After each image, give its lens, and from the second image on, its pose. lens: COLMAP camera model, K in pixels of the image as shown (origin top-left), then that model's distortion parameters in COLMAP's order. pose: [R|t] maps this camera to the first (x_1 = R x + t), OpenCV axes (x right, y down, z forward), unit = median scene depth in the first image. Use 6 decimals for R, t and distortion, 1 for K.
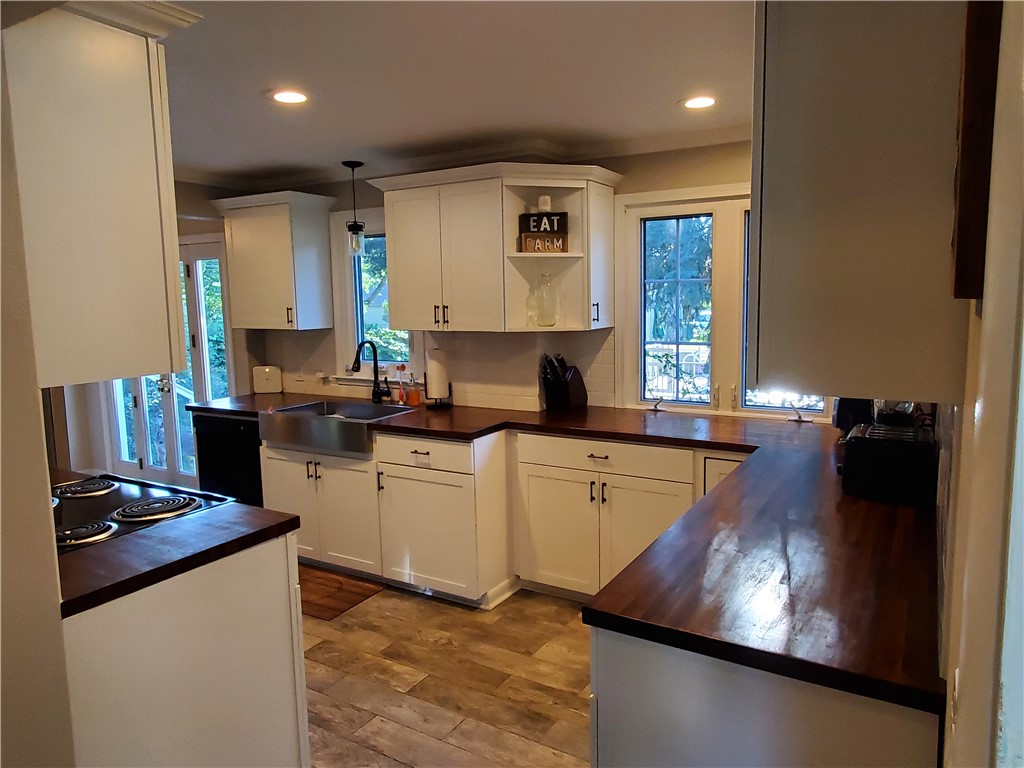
lens RADIAL K [[691.9, 0, 514.6], [0, 691.9, 381.2], [0, 0, 1]] dist [-0.004099, -0.004278]
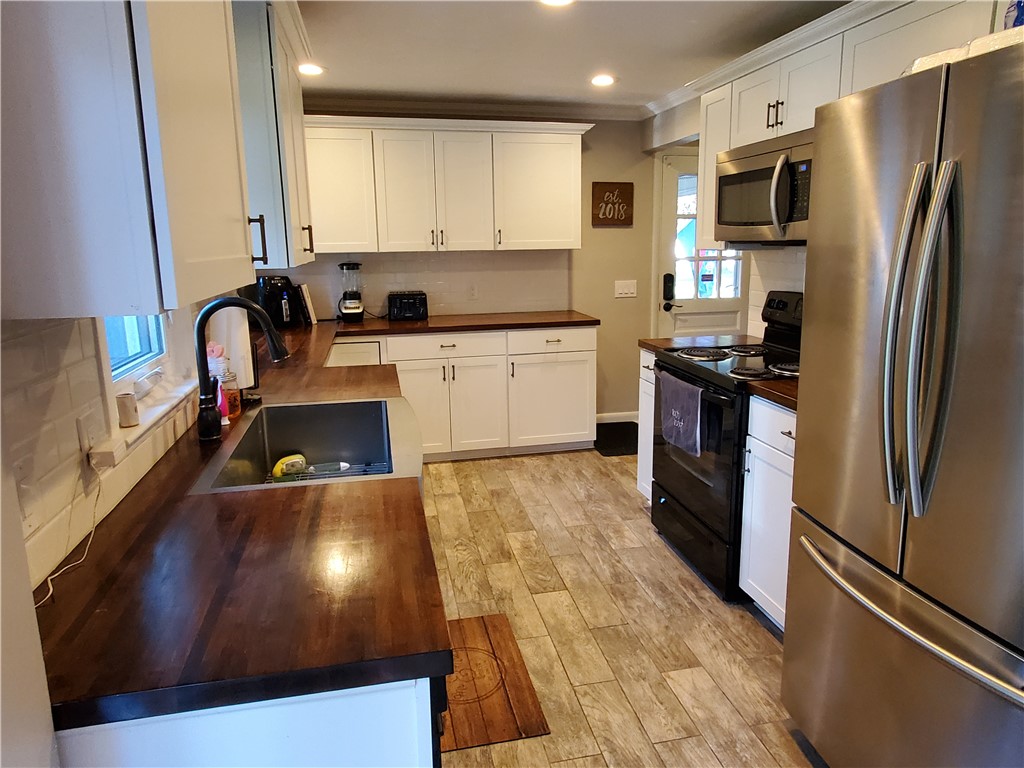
lens RADIAL K [[691.9, 0, 514.3], [0, 691.9, 380.9], [0, 0, 1]] dist [-0.004099, -0.004278]
pose [[-0.685478, -0.121286, 0.717920, -1.064890], [0.117598, 0.954639, 0.273561, -0.187008], [-0.718533, 0.271947, -0.640121, 1.834160]]
